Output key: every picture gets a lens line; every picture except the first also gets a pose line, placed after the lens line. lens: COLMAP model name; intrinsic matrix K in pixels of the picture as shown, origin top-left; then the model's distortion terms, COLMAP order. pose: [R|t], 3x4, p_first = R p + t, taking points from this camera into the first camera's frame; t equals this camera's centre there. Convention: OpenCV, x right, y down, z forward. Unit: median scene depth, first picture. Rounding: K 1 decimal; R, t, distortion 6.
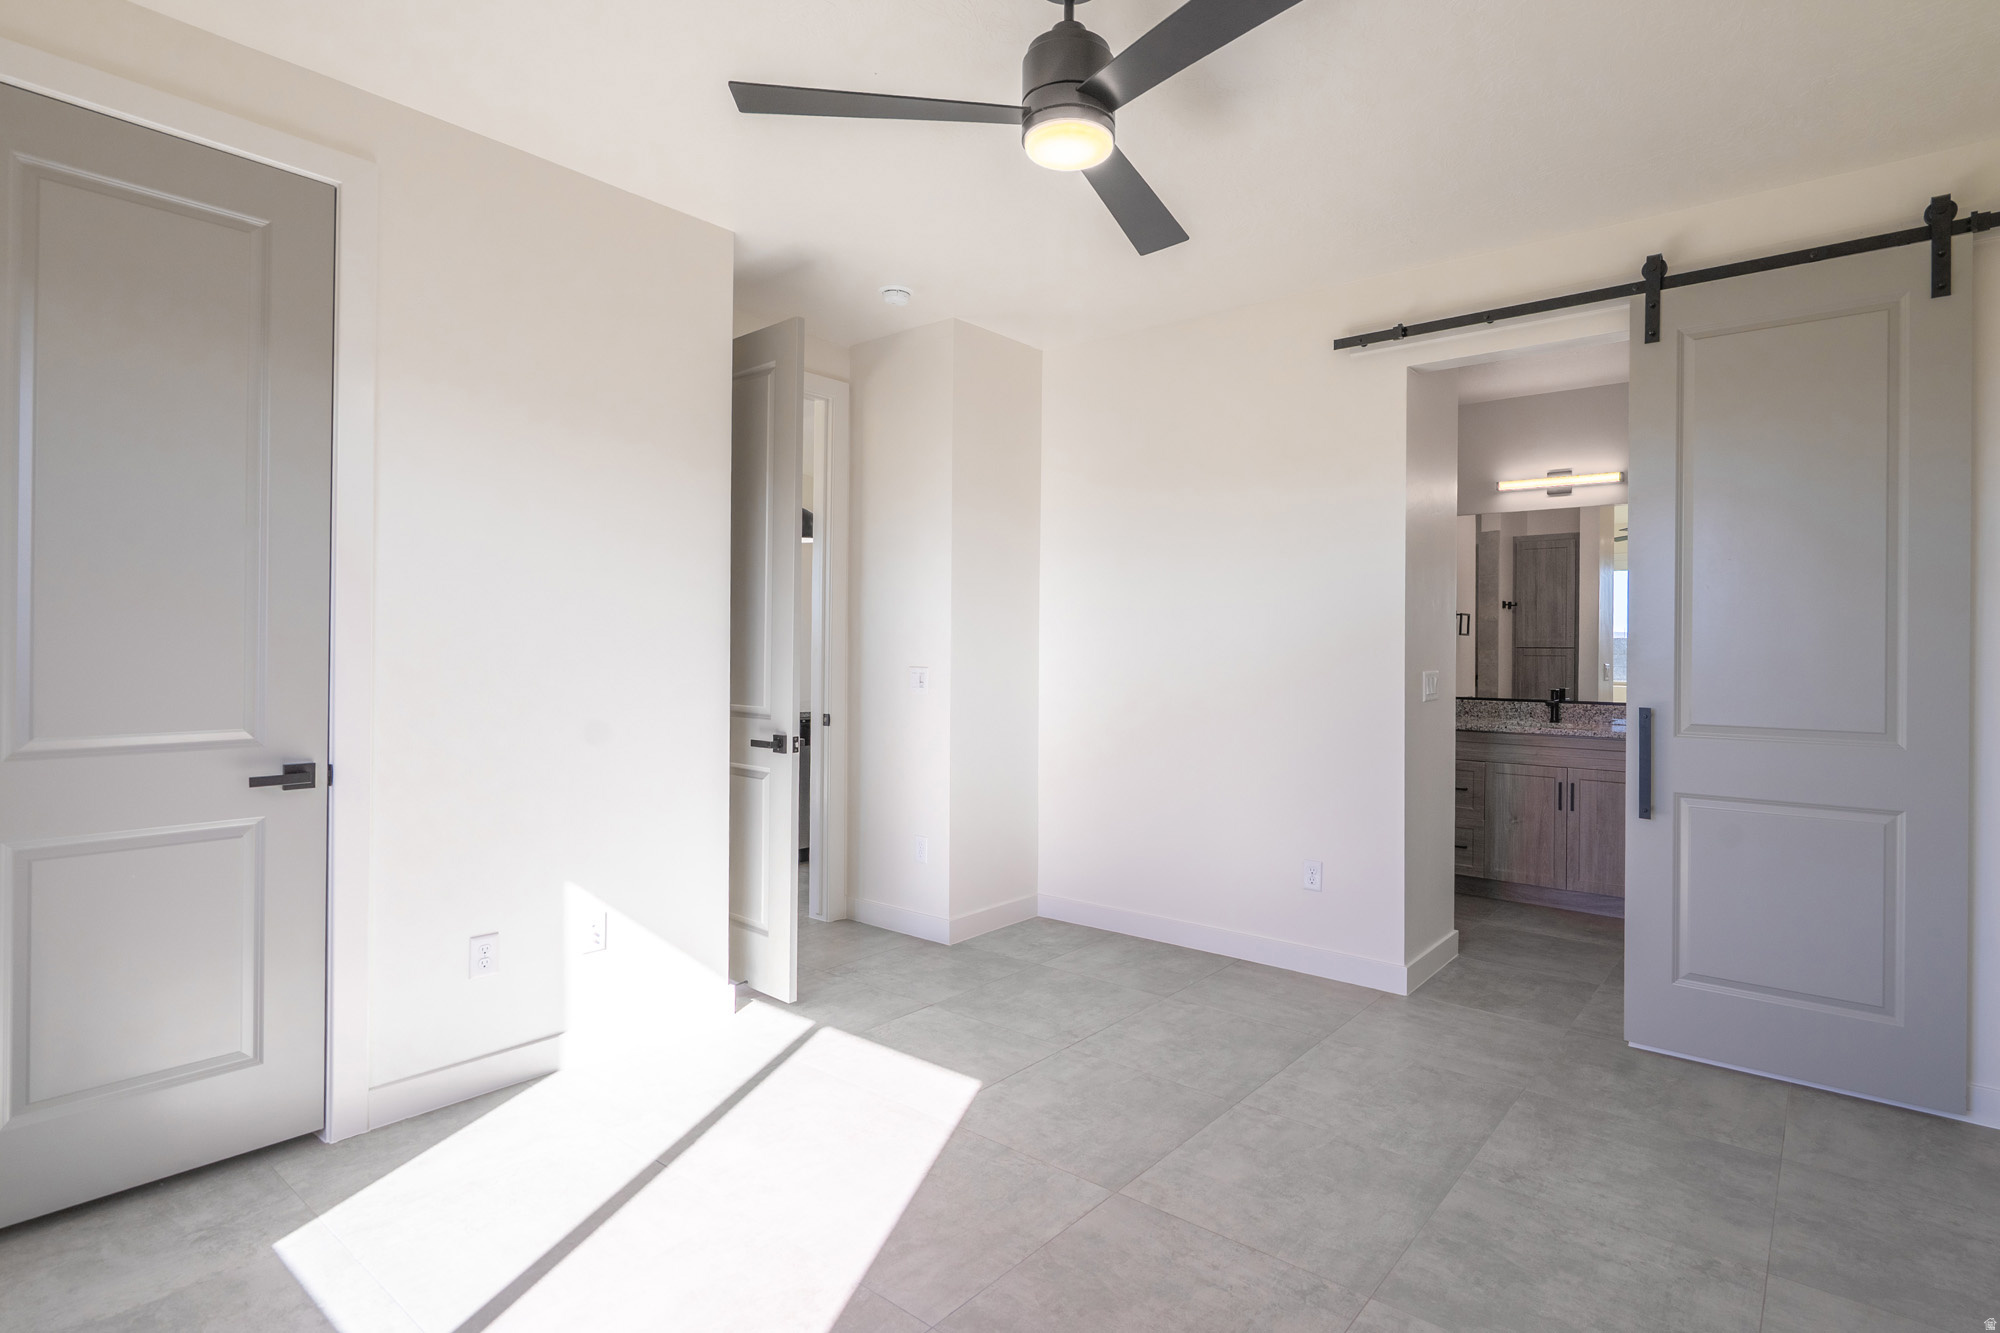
lens RADIAL K [[1008.0, 0, 1005.2], [0, 1008.0, 645.5], [0, 0, 1]] dist [-0.001869, -0.000855]
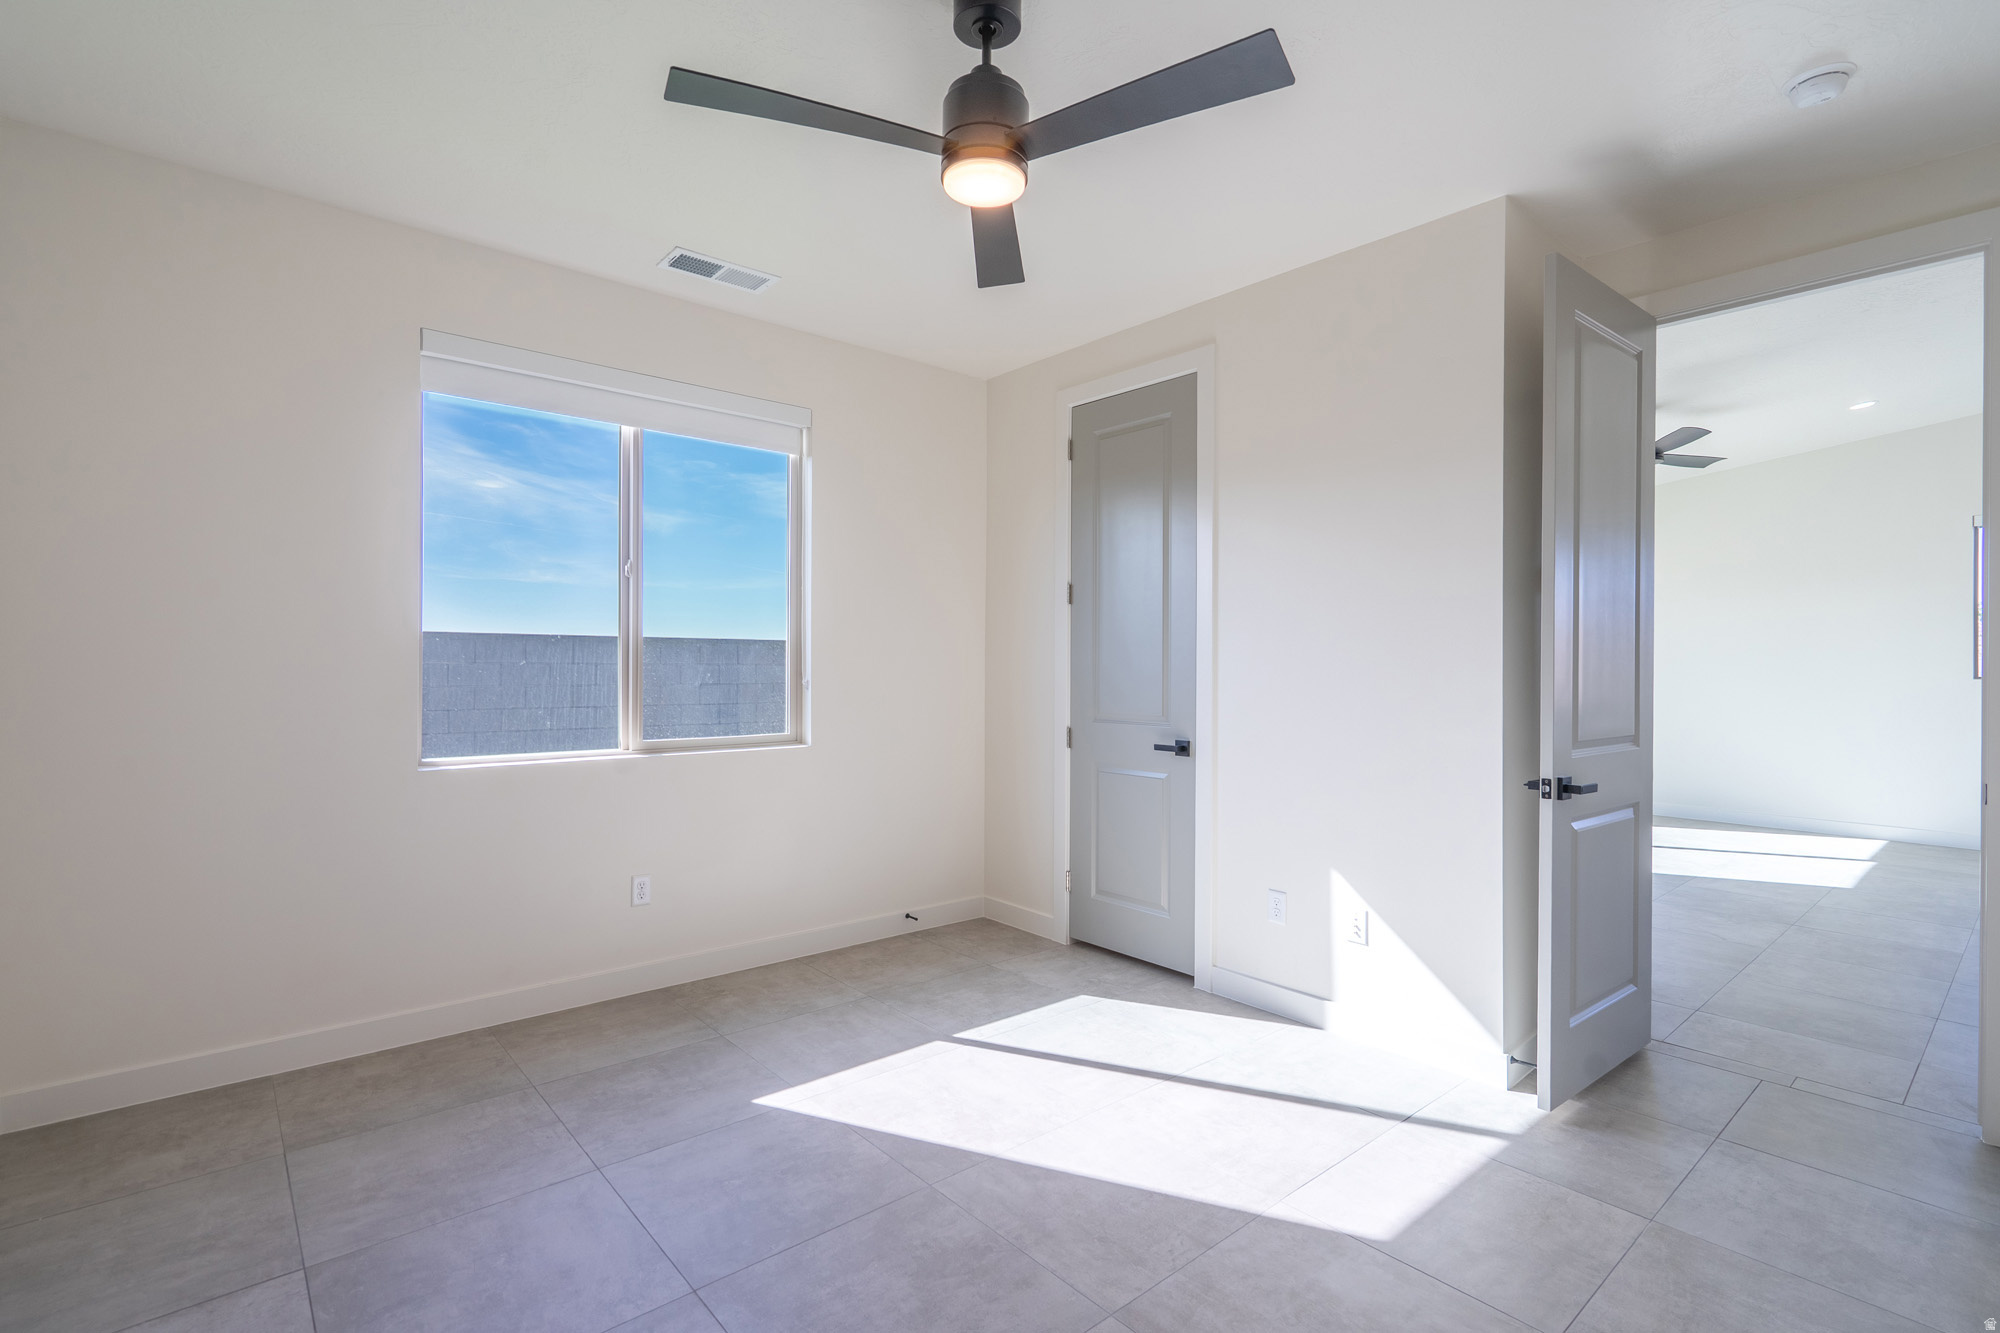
lens RADIAL K [[944.6, 0, 1000.0], [0, 944.6, 666.5], [0, 0, 1]] dist [-0.001332, -0.000902]
pose [[-0.178781, -0.012763, -0.983806, 0.828069], [-0.004033, 0.999917, -0.012240, 0.018769], [0.983881, 0.001779, -0.178817, 0.969652]]
